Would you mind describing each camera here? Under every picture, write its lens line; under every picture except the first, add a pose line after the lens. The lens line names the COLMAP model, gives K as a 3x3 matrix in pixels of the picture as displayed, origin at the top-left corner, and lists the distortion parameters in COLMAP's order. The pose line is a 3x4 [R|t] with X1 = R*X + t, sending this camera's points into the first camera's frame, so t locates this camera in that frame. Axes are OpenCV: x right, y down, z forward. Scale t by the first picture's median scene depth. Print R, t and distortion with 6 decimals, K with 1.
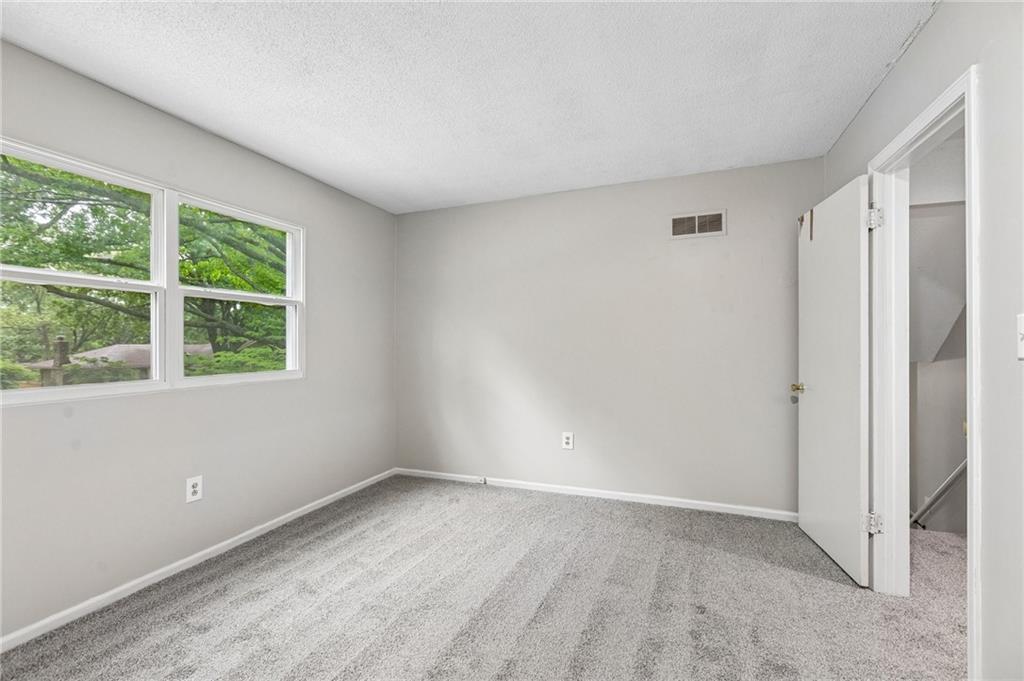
lens RADIAL K [[463.1, 0, 508.2], [0, 463.1, 337.7], [0, 0, 1]] dist [0.005472, 0.002053]
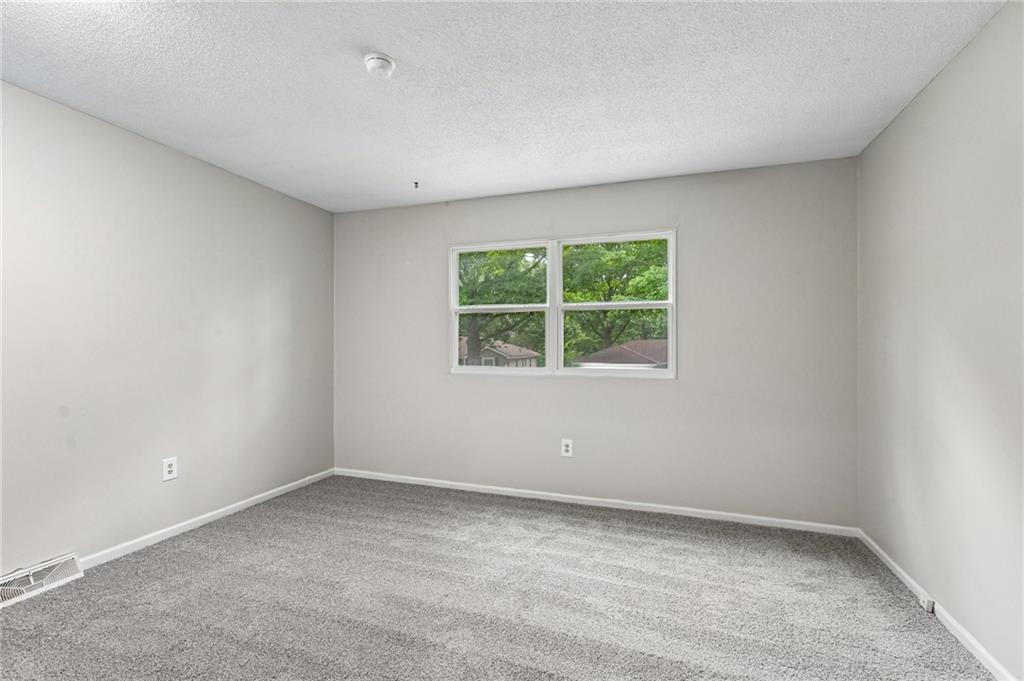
lens RADIAL K [[463.1, 0, 503.1], [0, 463.1, 341.7], [0, 0, 1]] dist [0.005472, 0.002053]
pose [[0.026551, -0.016386, -0.999513, 0.698989], [-0.000955, 0.999865, -0.016417, 0.028427], [0.999647, 0.001391, 0.026531, 0.751666]]
